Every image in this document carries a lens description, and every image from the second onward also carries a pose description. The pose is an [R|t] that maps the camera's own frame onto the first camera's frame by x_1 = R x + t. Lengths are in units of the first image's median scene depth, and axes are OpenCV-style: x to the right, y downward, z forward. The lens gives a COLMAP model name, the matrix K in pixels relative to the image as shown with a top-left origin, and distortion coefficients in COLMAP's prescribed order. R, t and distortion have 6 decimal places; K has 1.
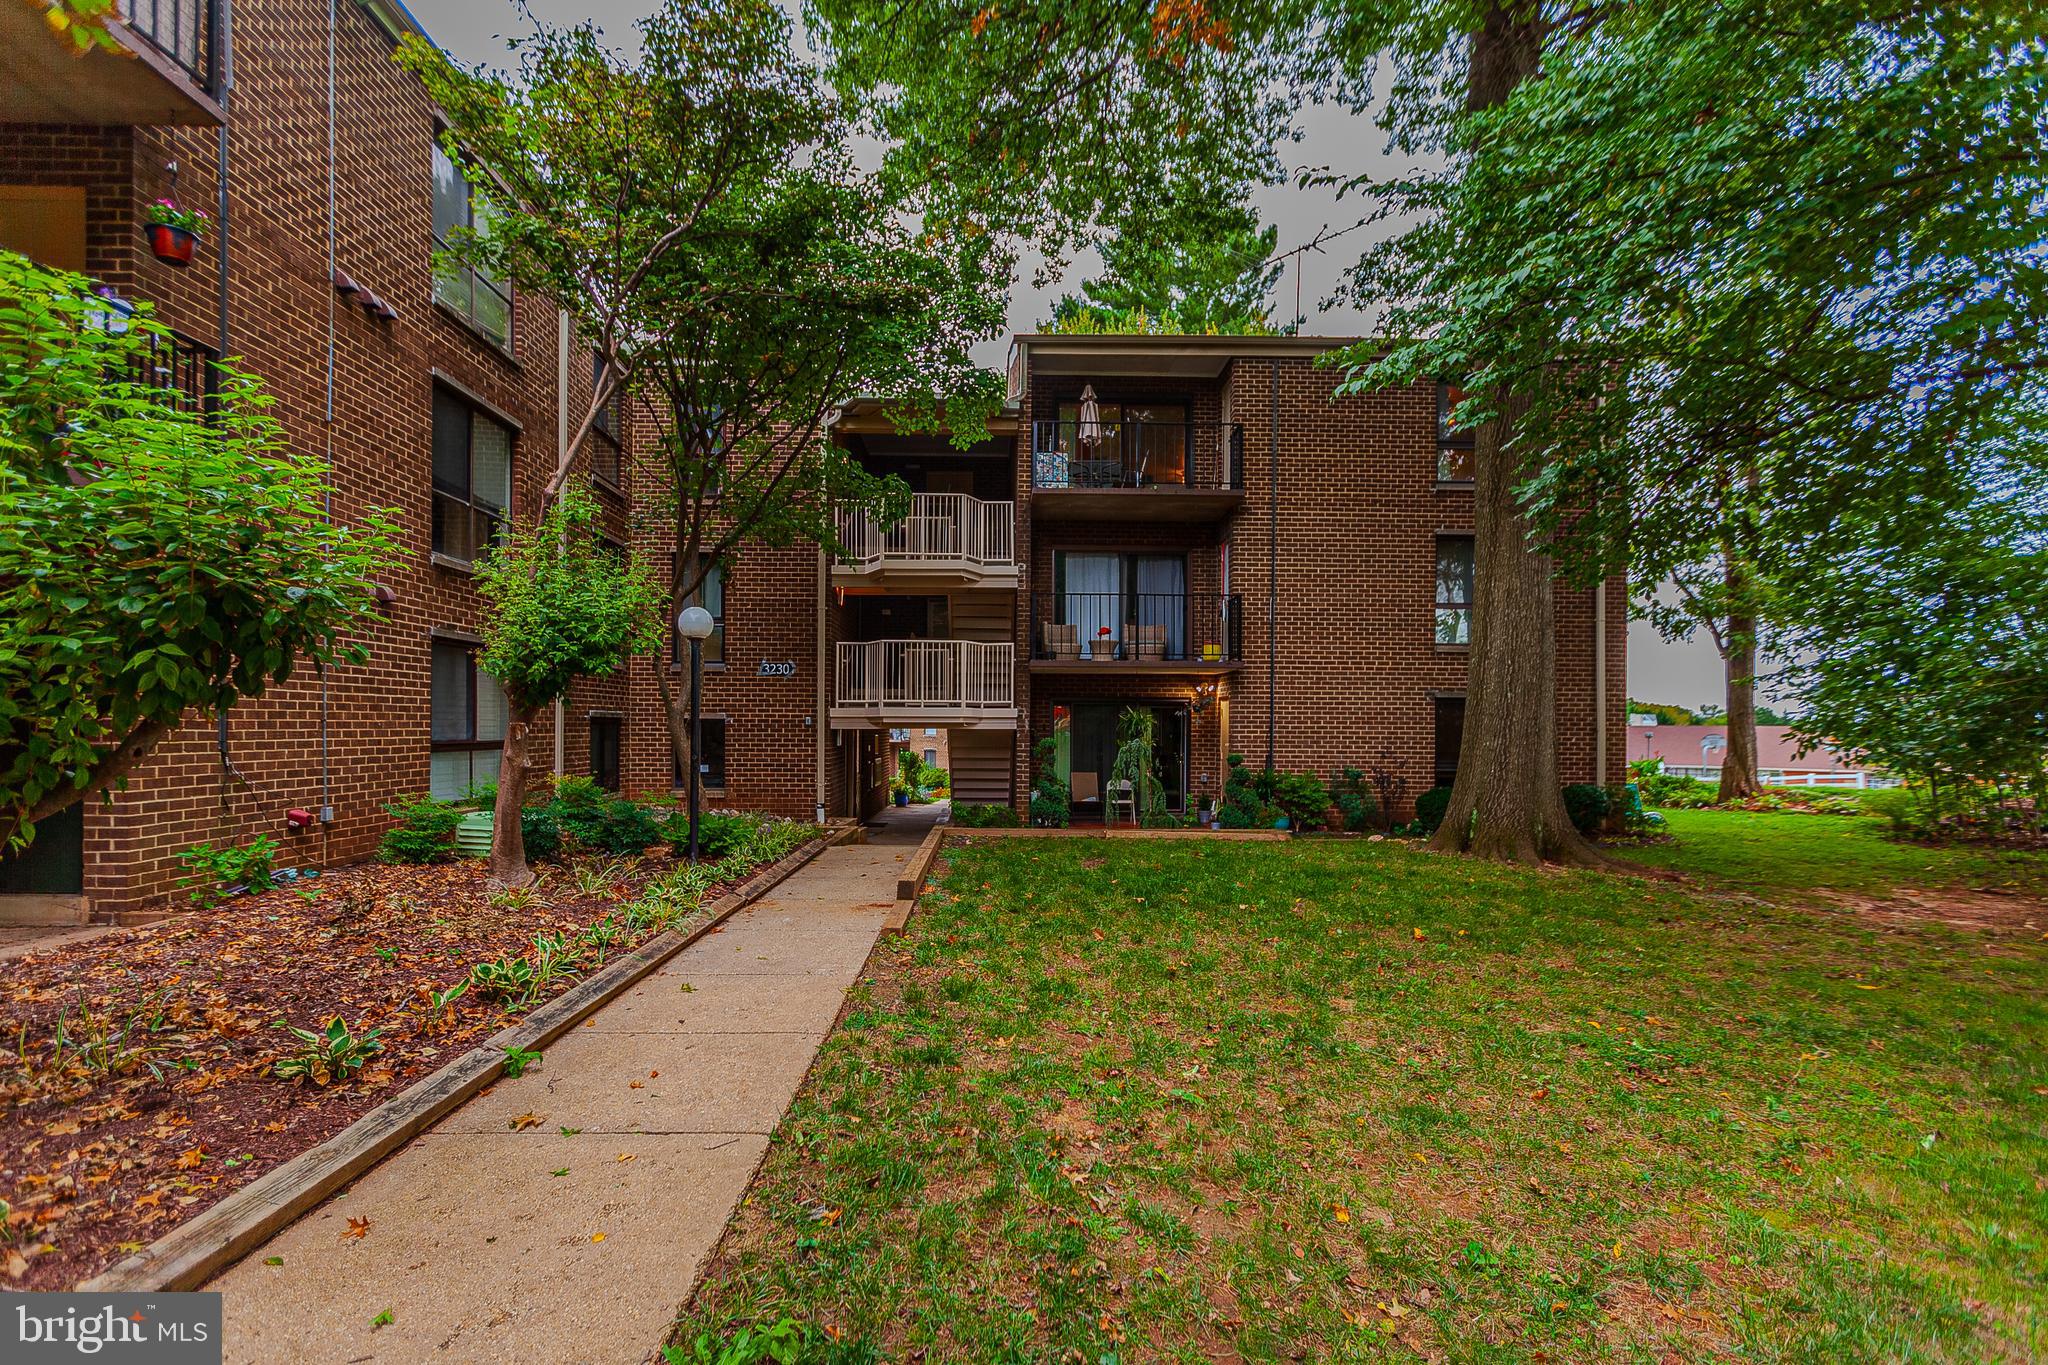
lens RADIAL K [[957.4, 0, 993.7], [0, 957.4, 686.2], [0, 0, 1]] dist [-0.005539, 0.000306]
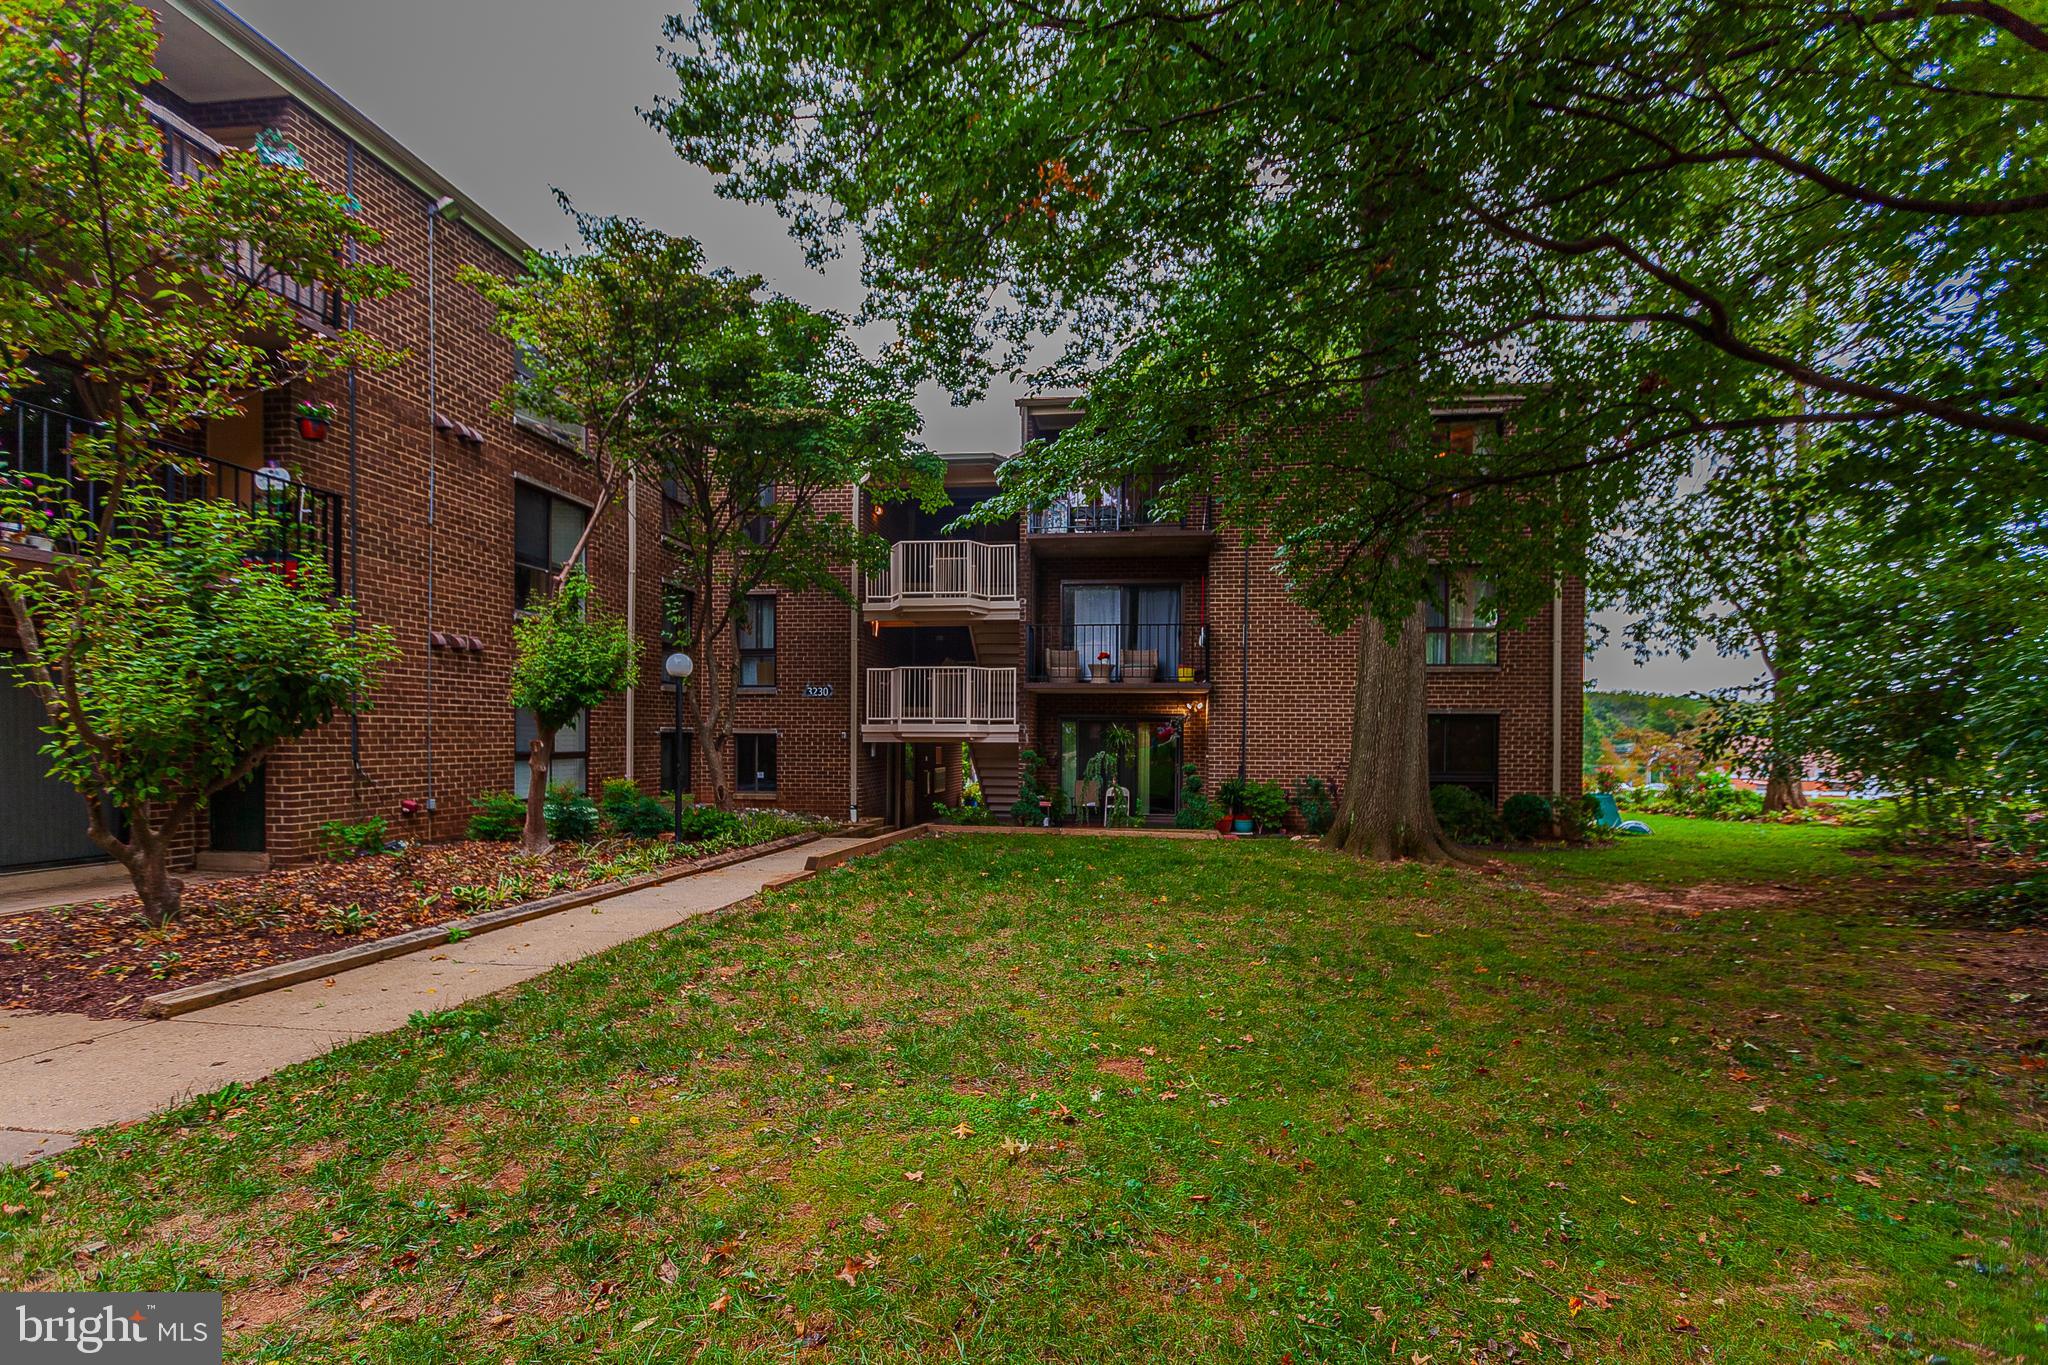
lens RADIAL K [[946.7, 0, 1010.9], [0, 946.7, 703.7], [0, 0, 1]] dist [-0.020703, 0.014376]
pose [[0.990986, -0.004766, -0.133881, 0.172793], [0.005671, 0.999964, 0.006382, -0.009407], [0.133846, -0.007084, 0.990977, -0.134195]]
